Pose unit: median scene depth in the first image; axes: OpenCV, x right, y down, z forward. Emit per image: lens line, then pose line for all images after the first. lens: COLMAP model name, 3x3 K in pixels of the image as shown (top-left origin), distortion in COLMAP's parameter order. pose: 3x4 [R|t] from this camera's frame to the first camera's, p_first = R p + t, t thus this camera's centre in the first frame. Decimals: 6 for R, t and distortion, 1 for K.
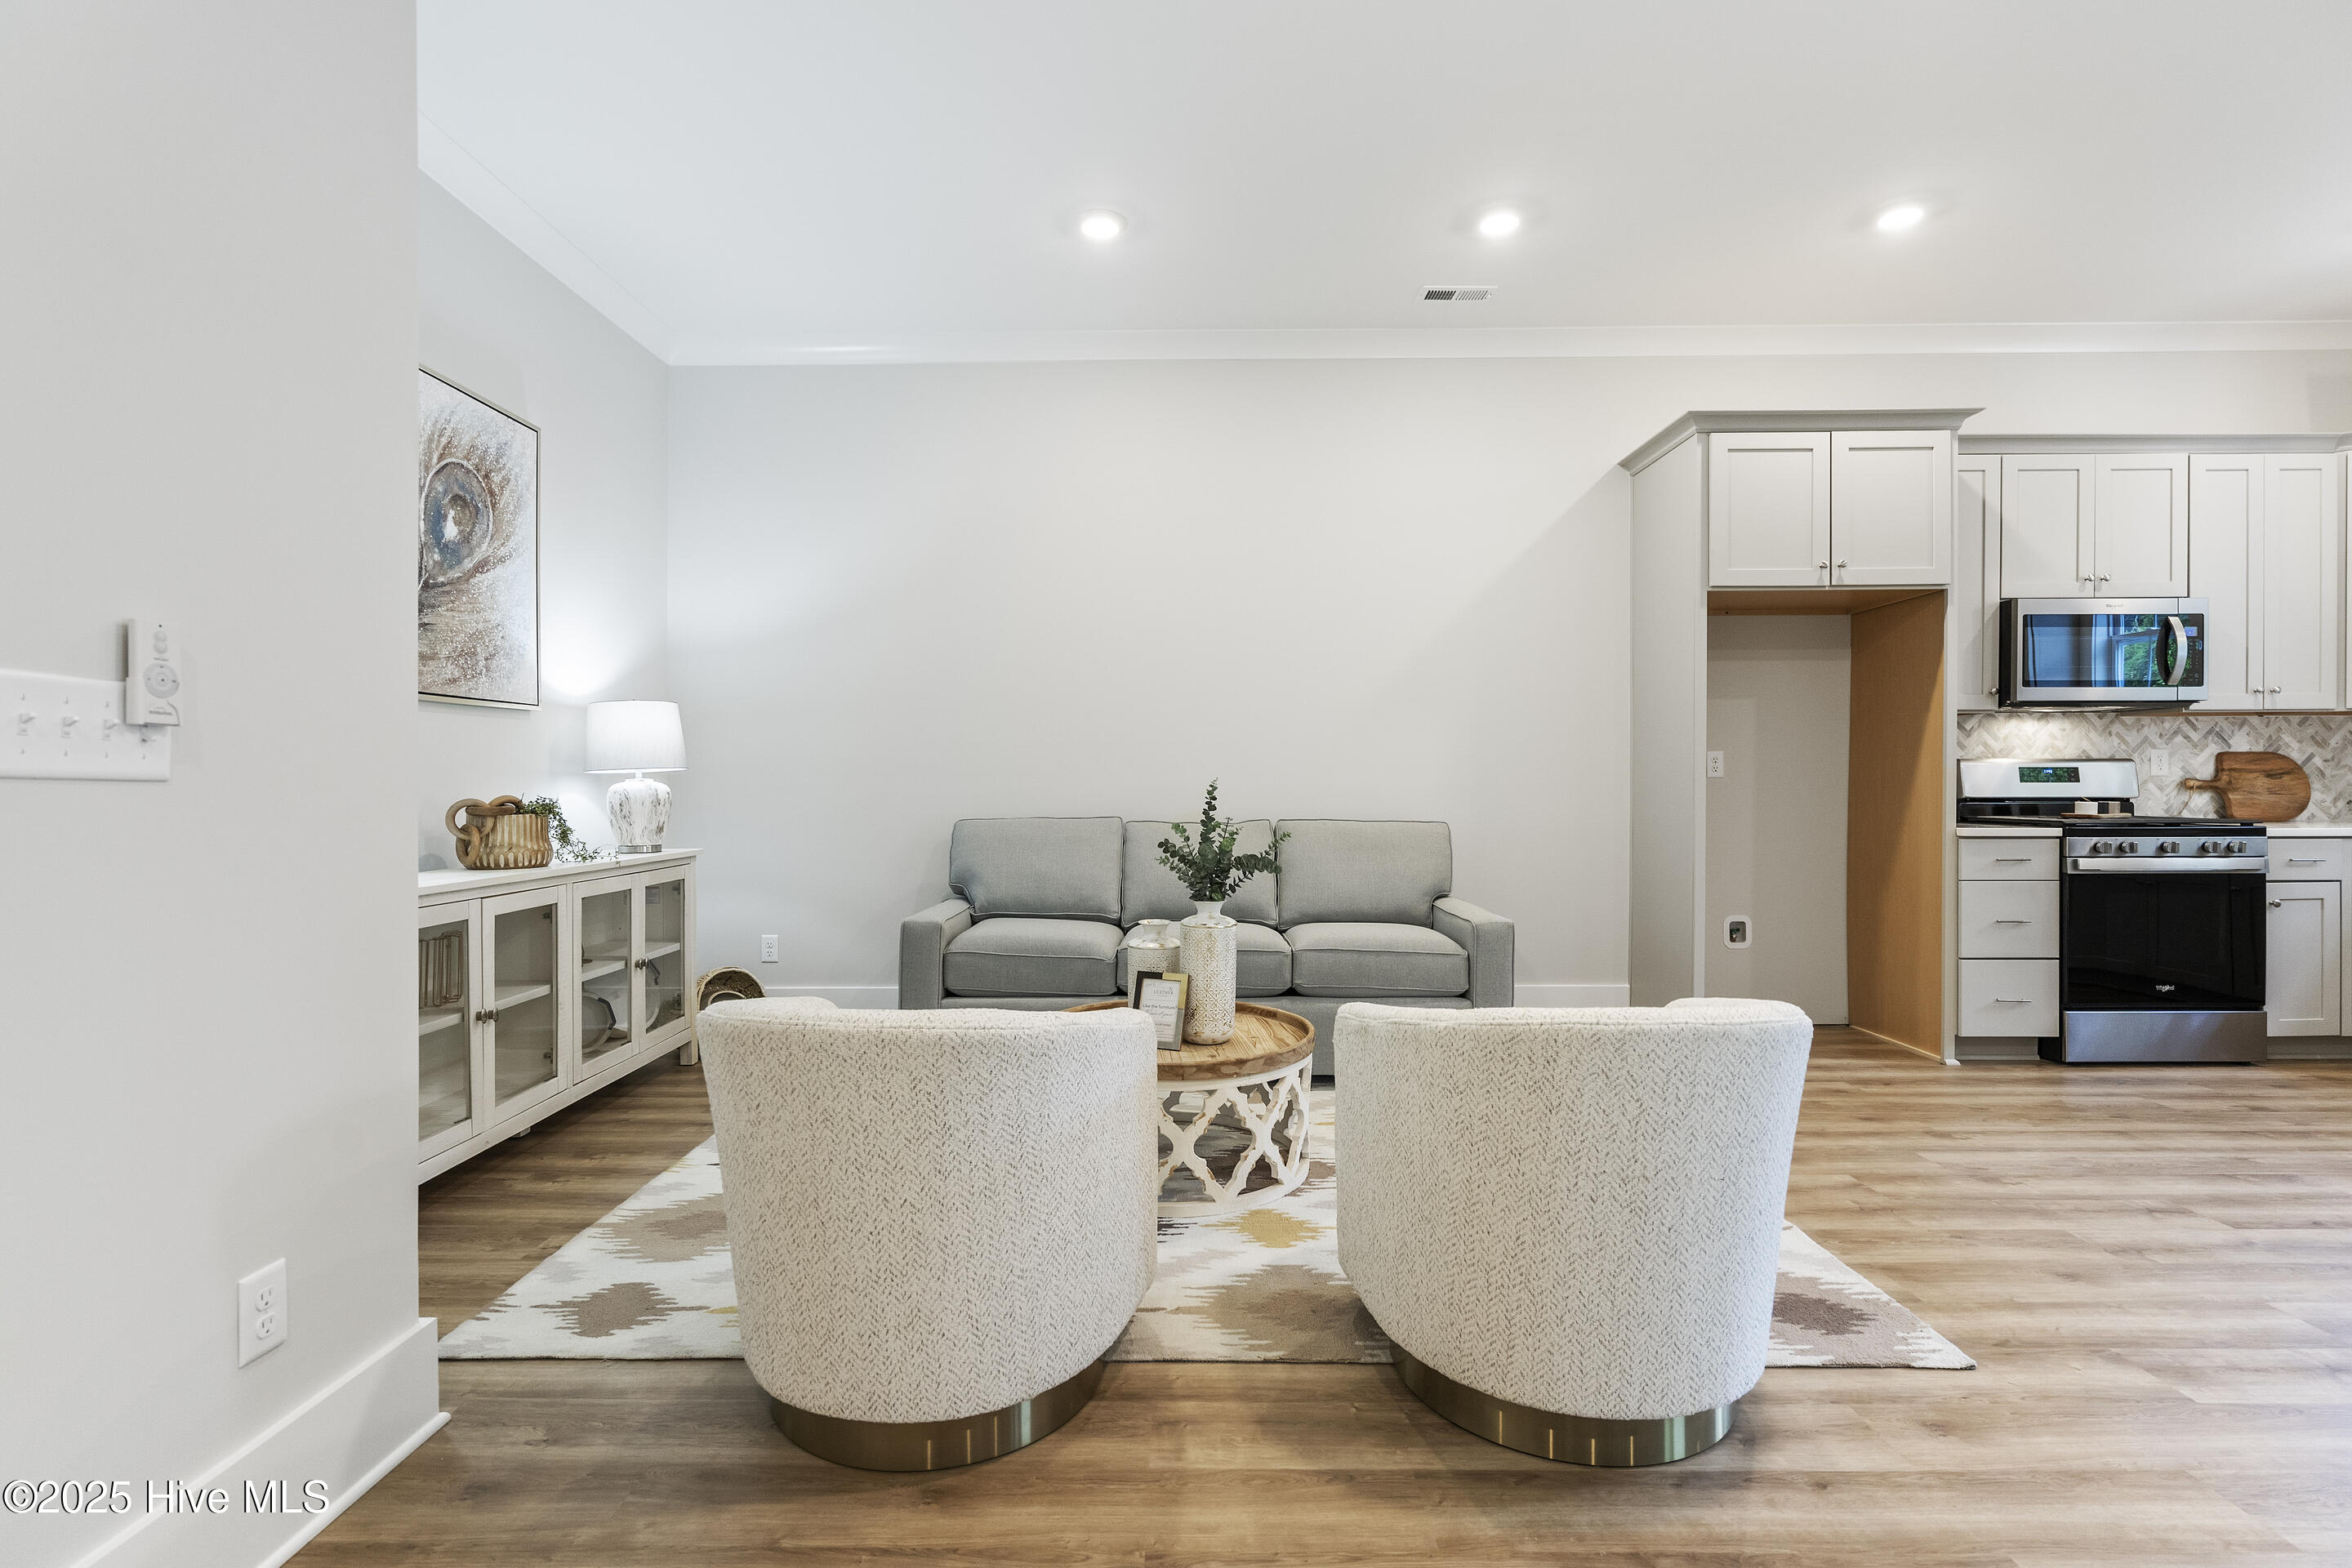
lens RADIAL K [[1089.3, 0, 1168.8], [0, 1089.3, 784.3], [0, 0, 1]] dist [-0.003439, 0.001565]
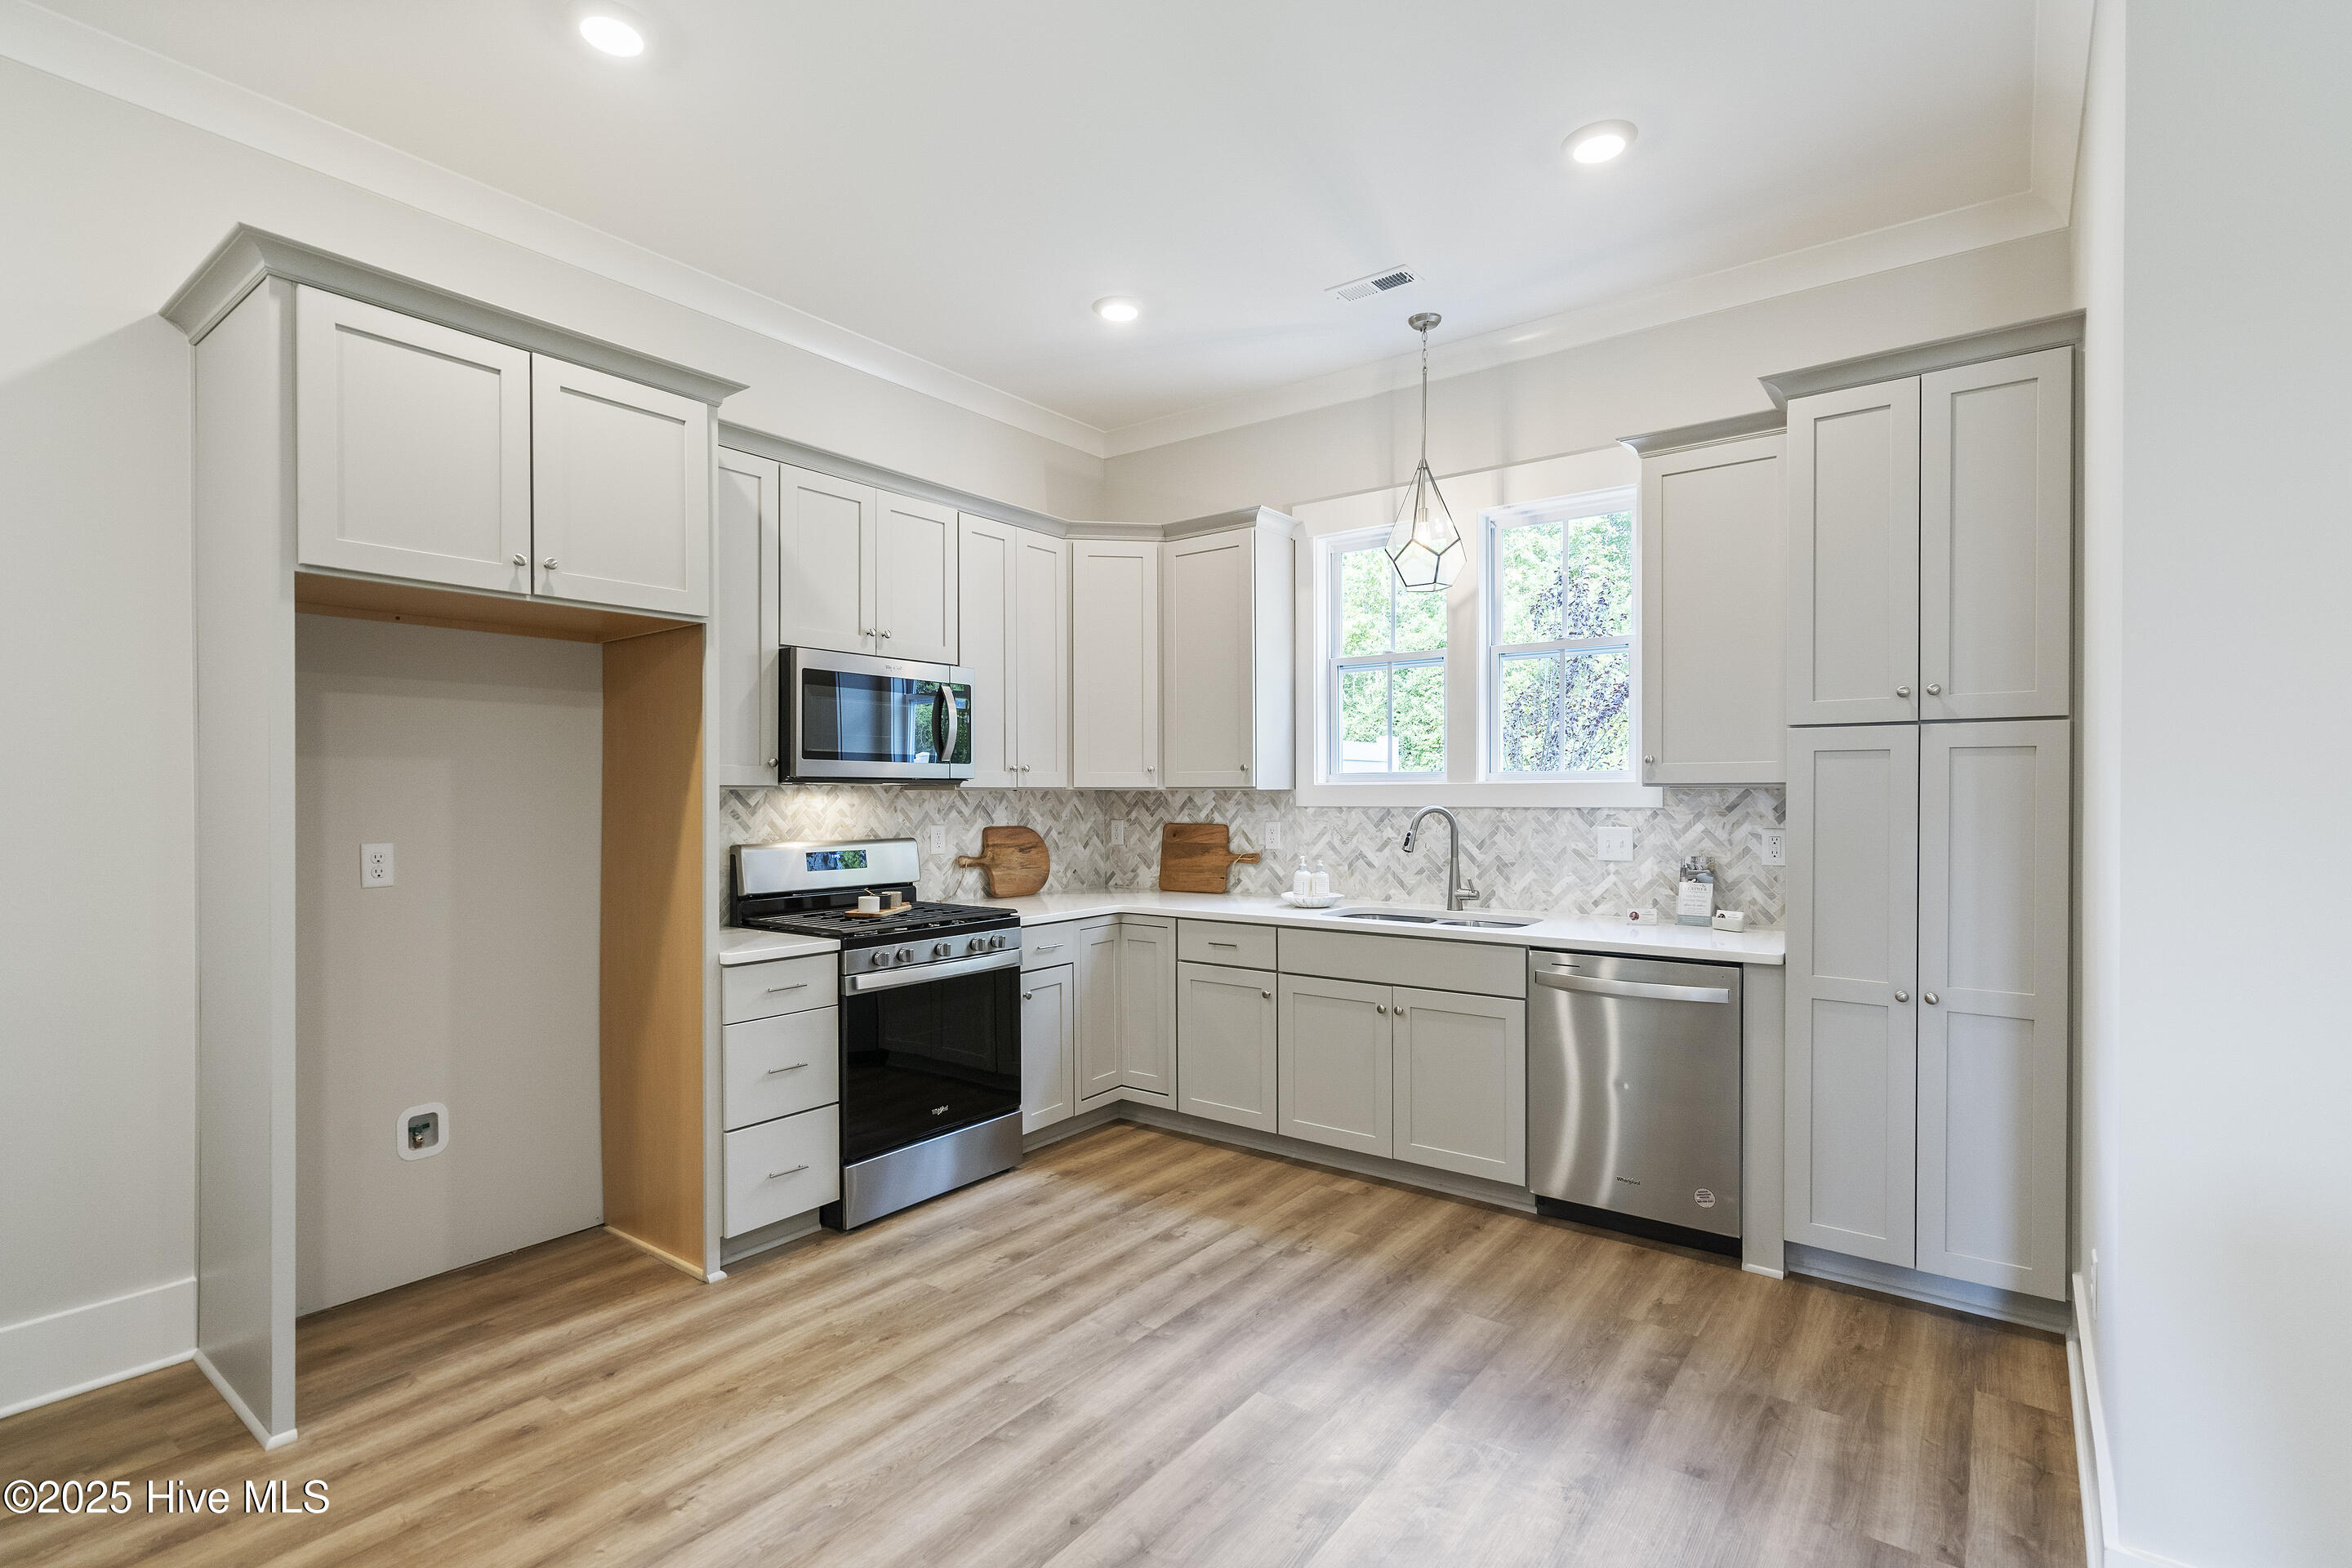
lens RADIAL K [[1089.3, 0, 1169.3], [0, 1089.3, 801.6], [0, 0, 1]] dist [-0.003439, 0.001565]
pose [[0.597031, -0.004280, 0.802207, 0.321350], [0.006107, 0.999981, 0.000790, -0.060382], [-0.802195, 0.004427, 0.597046, 0.324351]]
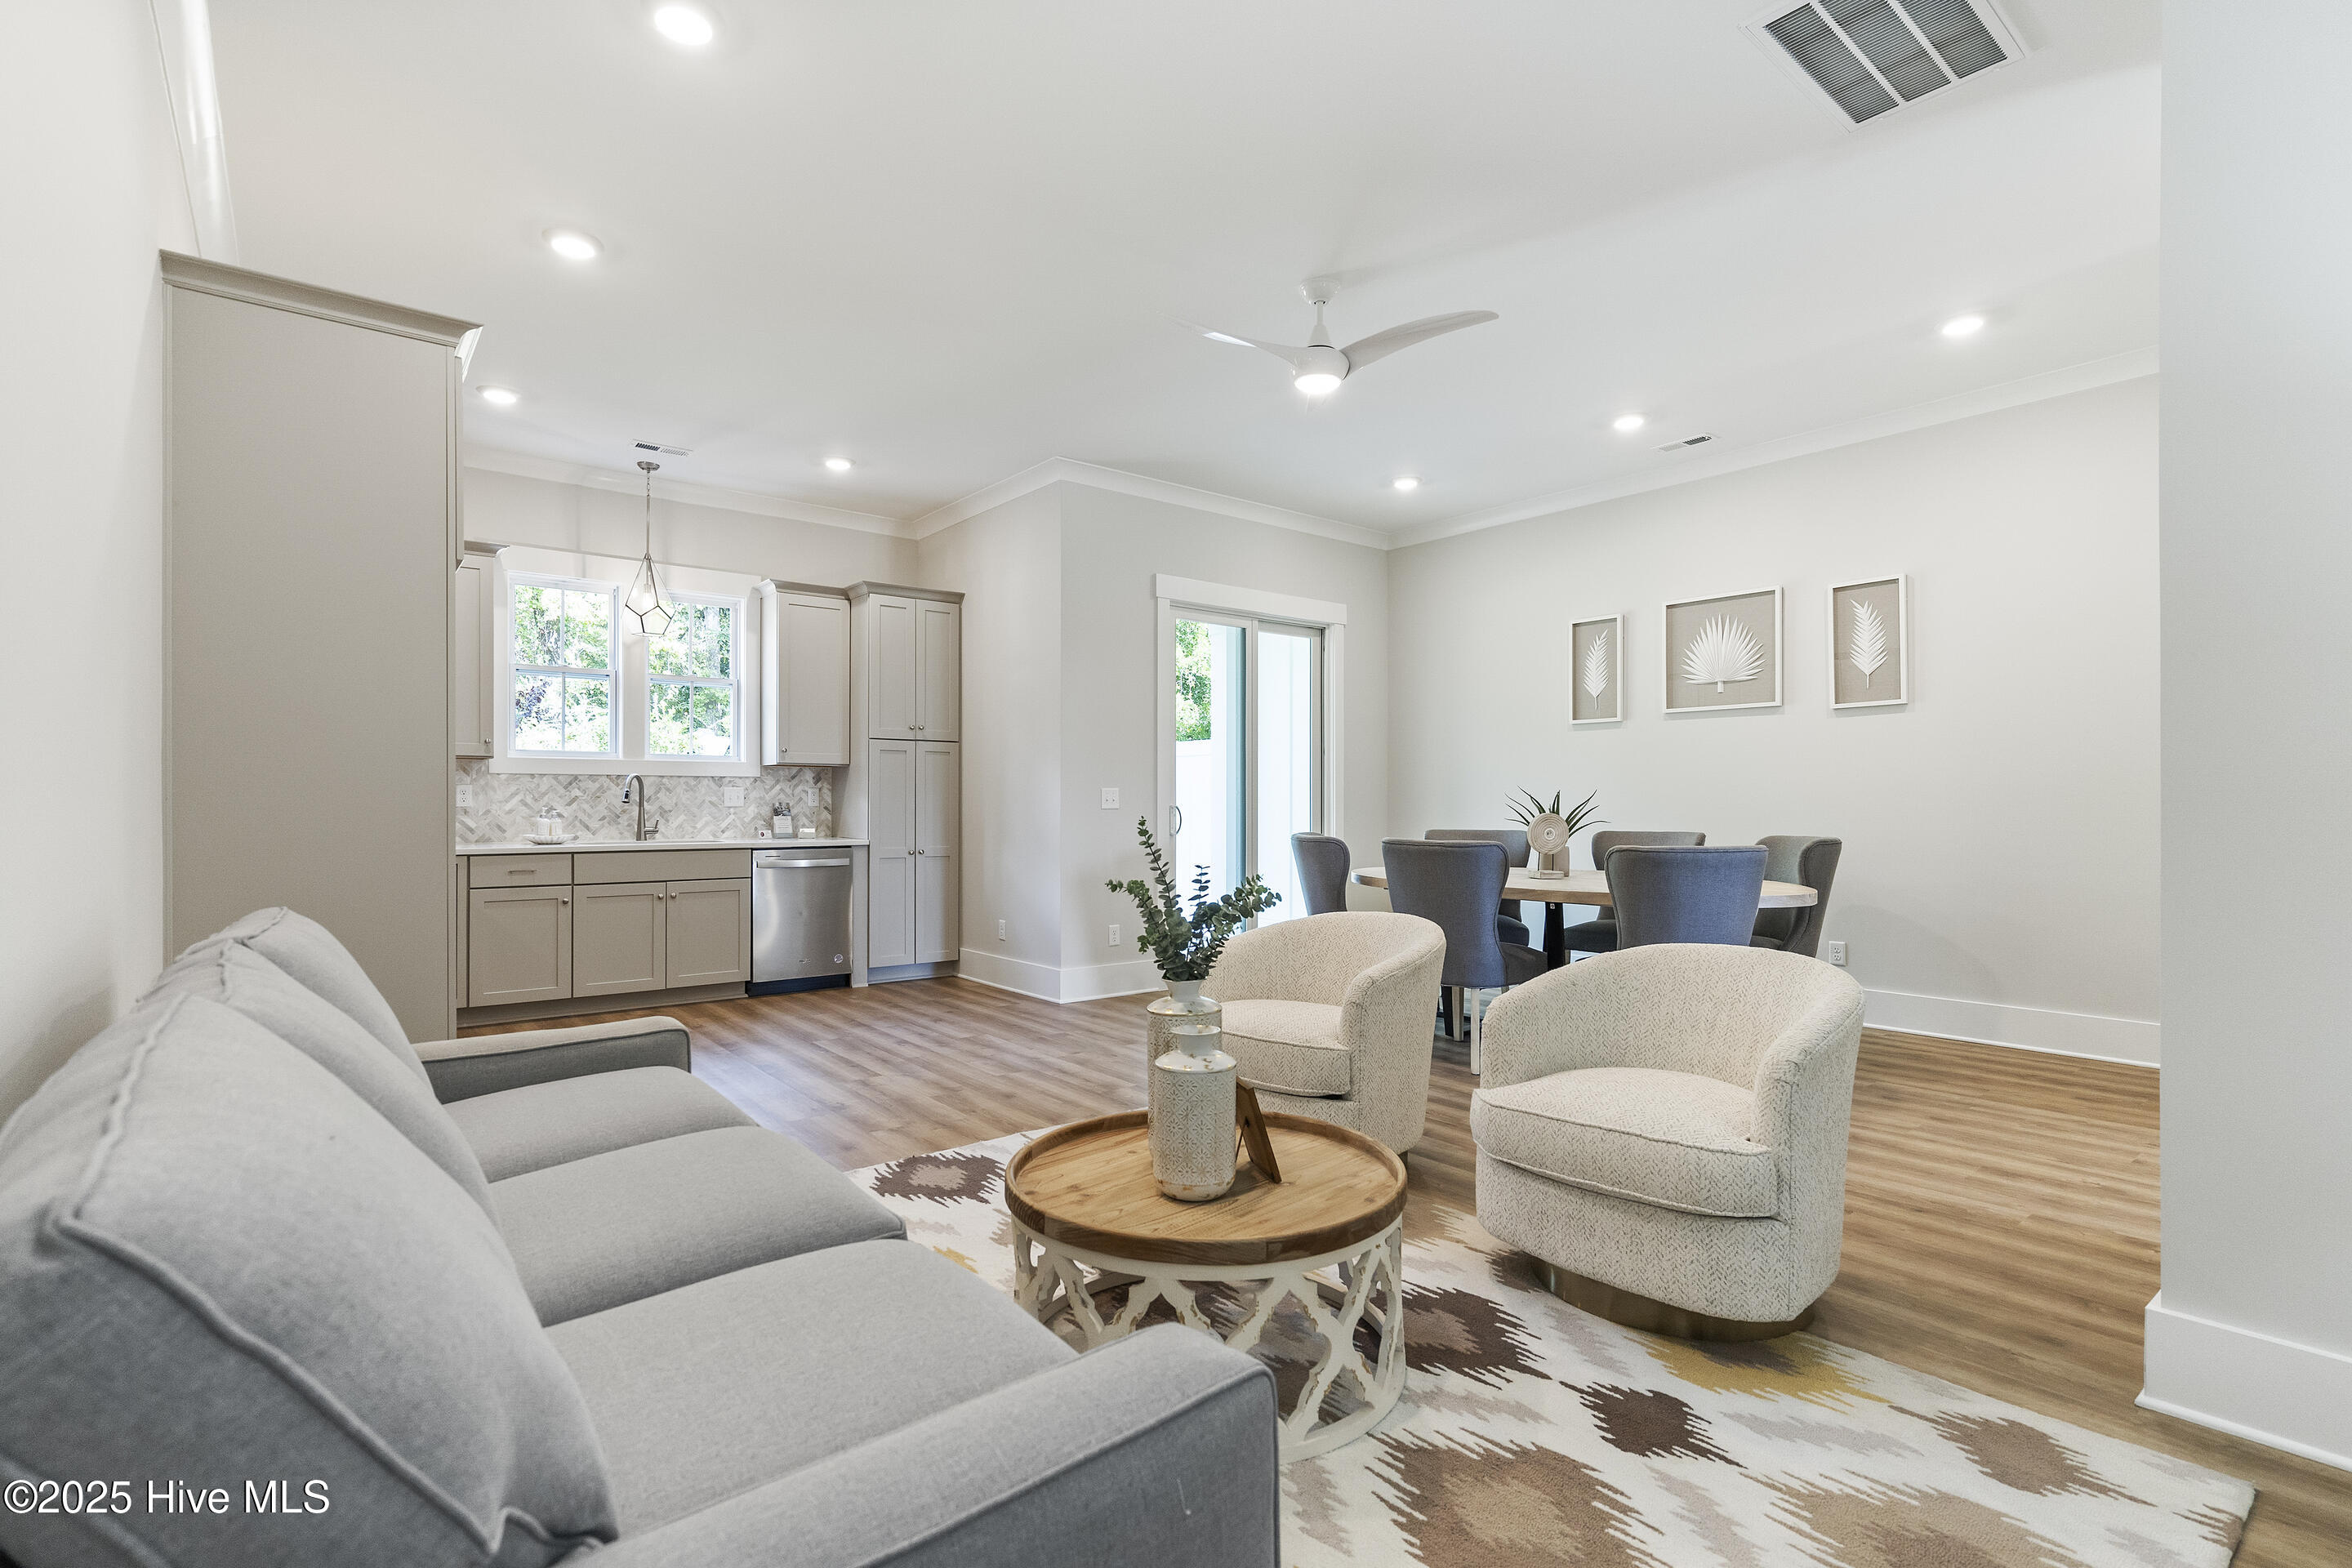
lens RADIAL K [[1089.3, 0, 1181.3], [0, 1089.3, 805.9], [0, 0, 1]] dist [-0.003439, 0.001565]
pose [[-0.622008, 0.001929, 0.783009, -0.401814], [0.006590, 0.999974, 0.002772, -0.008750], [-0.782984, 0.006884, -0.622004, 1.058914]]
